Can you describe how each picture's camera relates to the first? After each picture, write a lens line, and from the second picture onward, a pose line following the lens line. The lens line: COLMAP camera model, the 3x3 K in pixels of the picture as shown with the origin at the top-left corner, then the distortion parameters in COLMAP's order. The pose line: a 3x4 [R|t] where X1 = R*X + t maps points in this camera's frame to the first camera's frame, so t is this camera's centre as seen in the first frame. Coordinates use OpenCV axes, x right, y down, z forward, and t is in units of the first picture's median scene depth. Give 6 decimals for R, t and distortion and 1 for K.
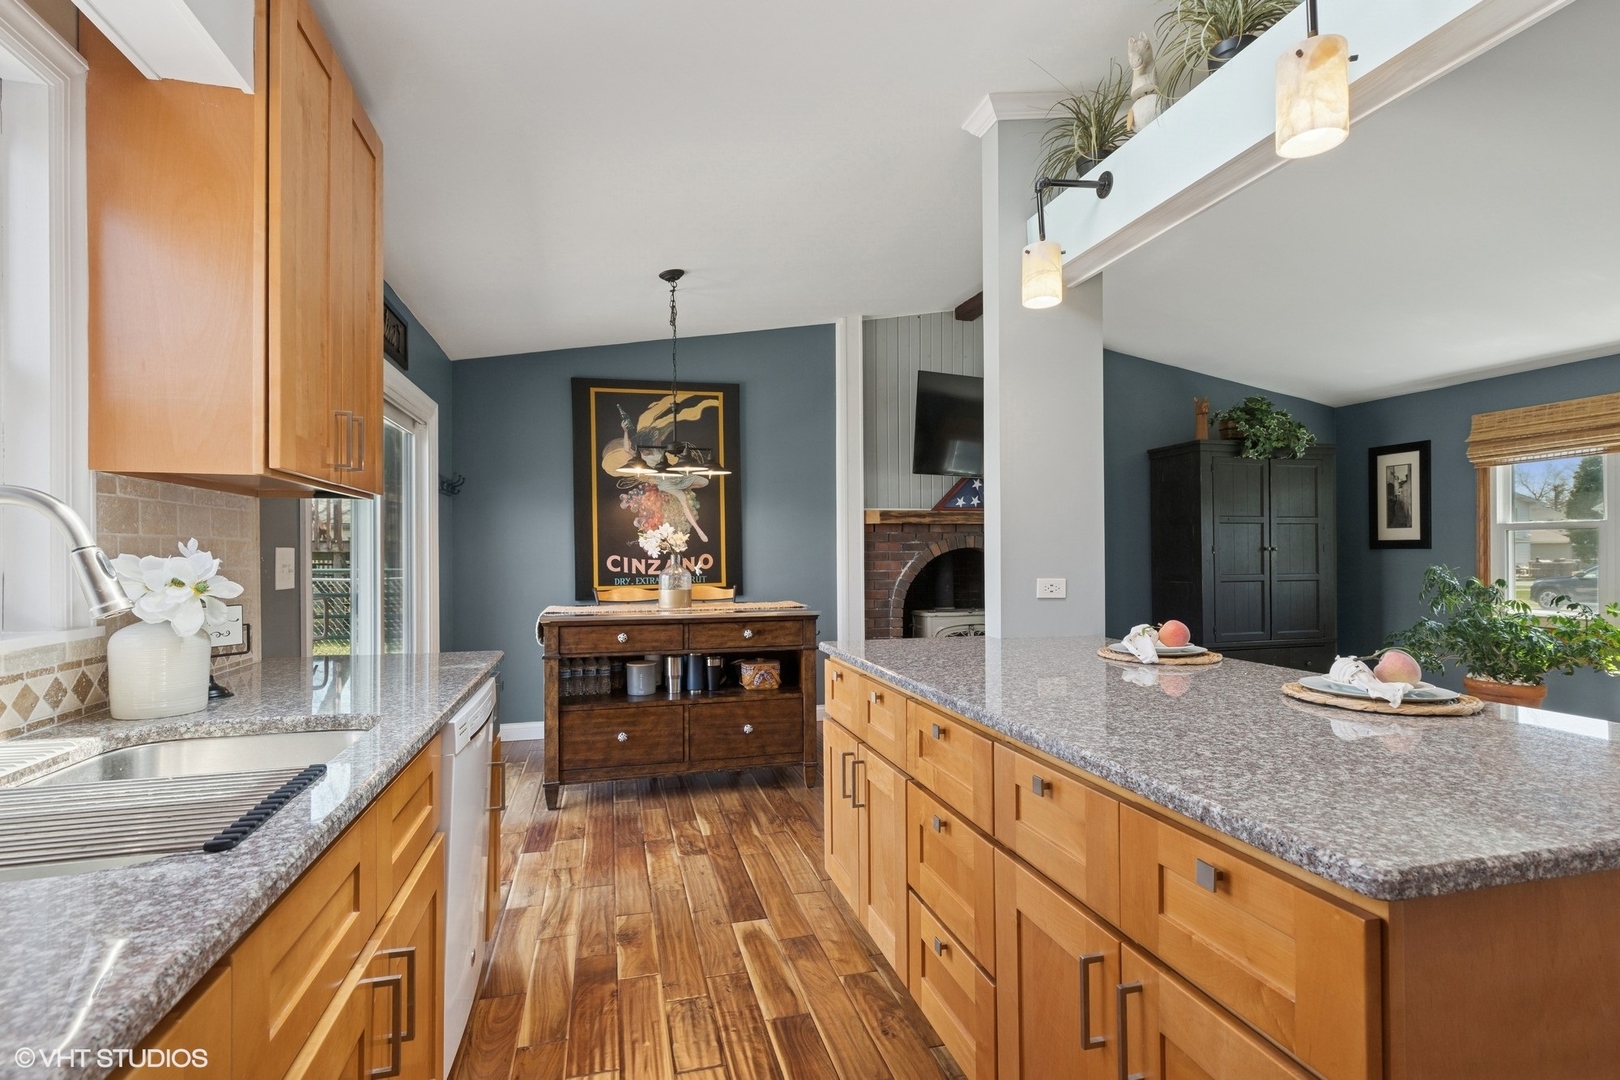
lens RADIAL K [[752.9, 0, 804.3], [0, 752.9, 550.6], [0, 0, 1]] dist [0.002189, -0.000399]
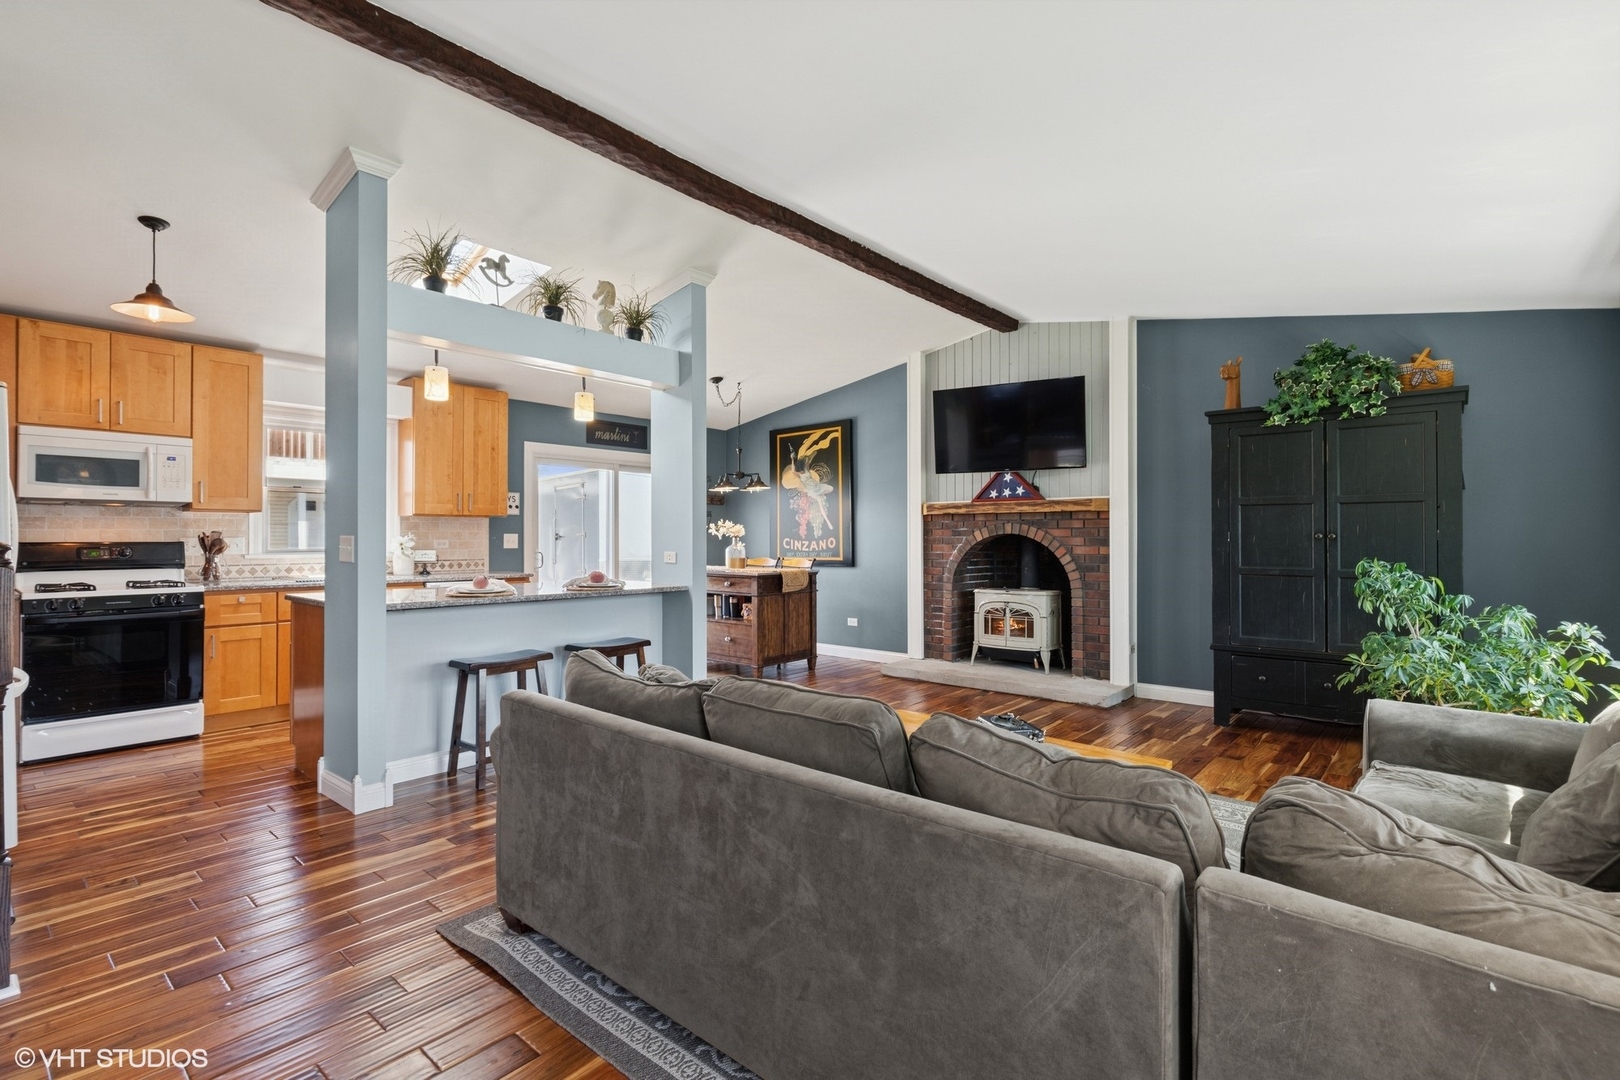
lens RADIAL K [[752.9, 0, 809.7], [0, 752.9, 533.6], [0, 0, 1]] dist [0.002189, -0.000399]
pose [[0.562338, 0.003706, -0.826899, 1.076720], [0.000374, 0.999989, 0.004736, -0.010591], [0.826907, -0.002972, 0.562331, 0.135221]]
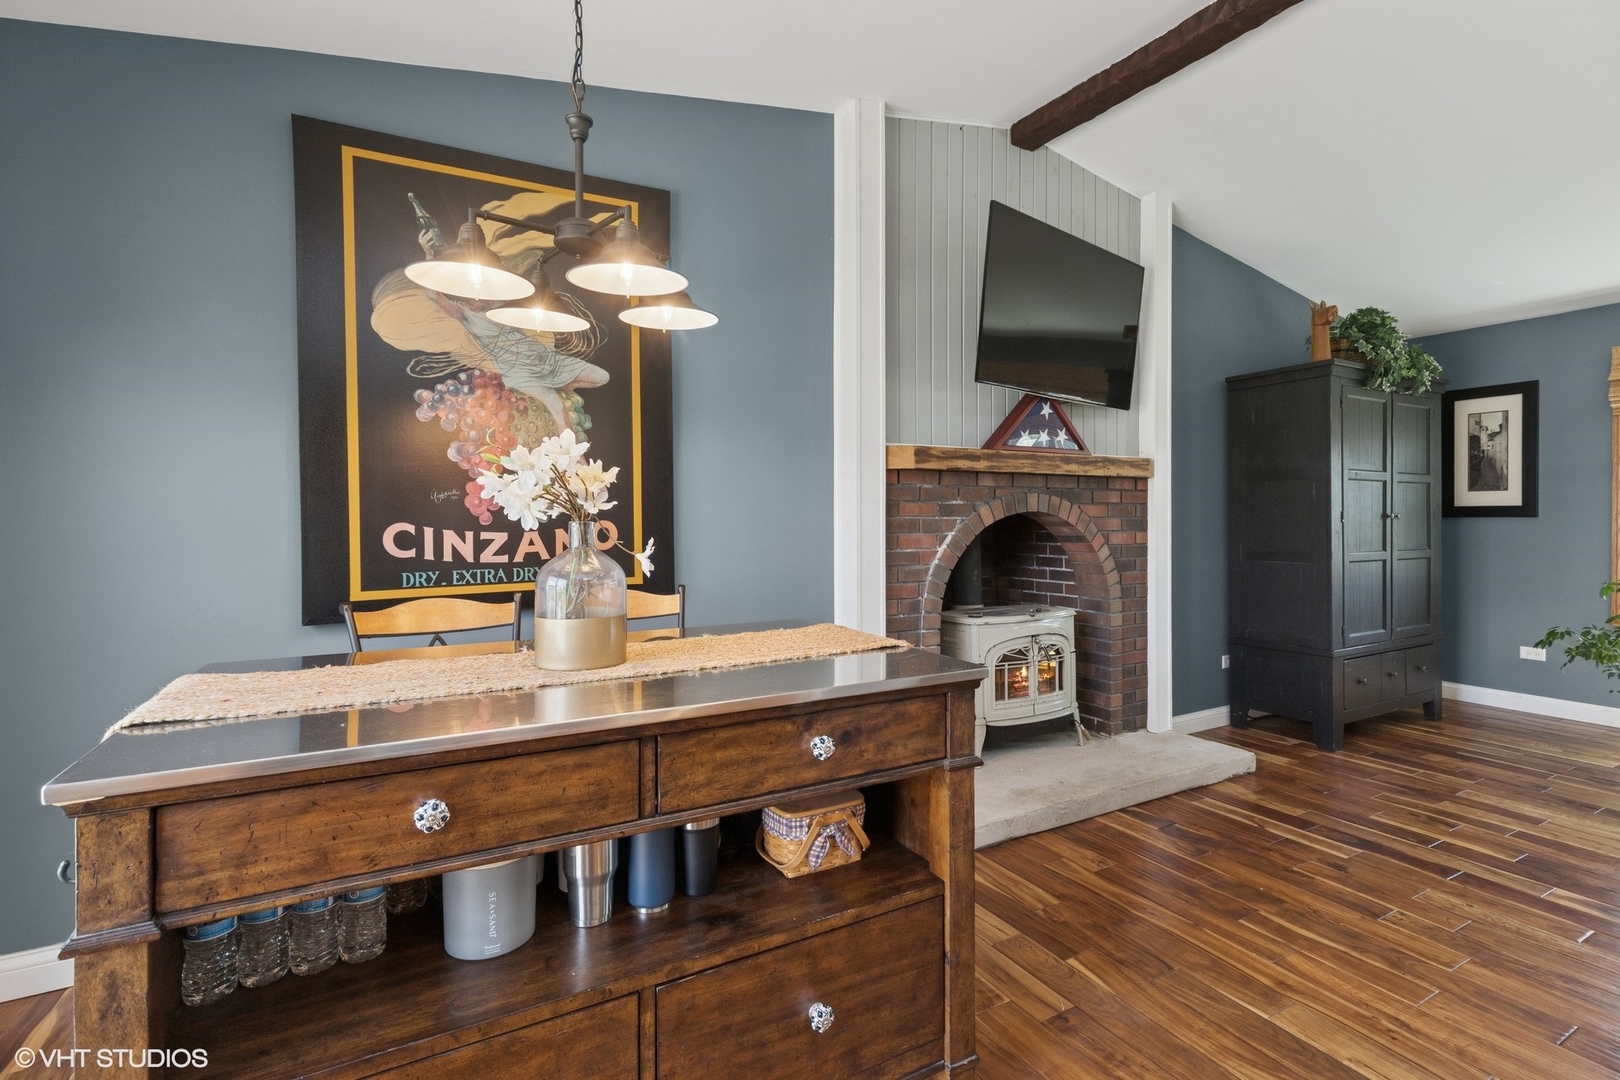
lens RADIAL K [[752.9, 0, 815.4], [0, 752.9, 523.8], [0, 0, 1]] dist [0.002189, -0.000399]
pose [[0.967881, 0.002396, 0.251396, -0.121267], [-0.003976, 0.999975, 0.005776, 0.003393], [-0.251376, -0.006590, 0.967867, 0.483468]]
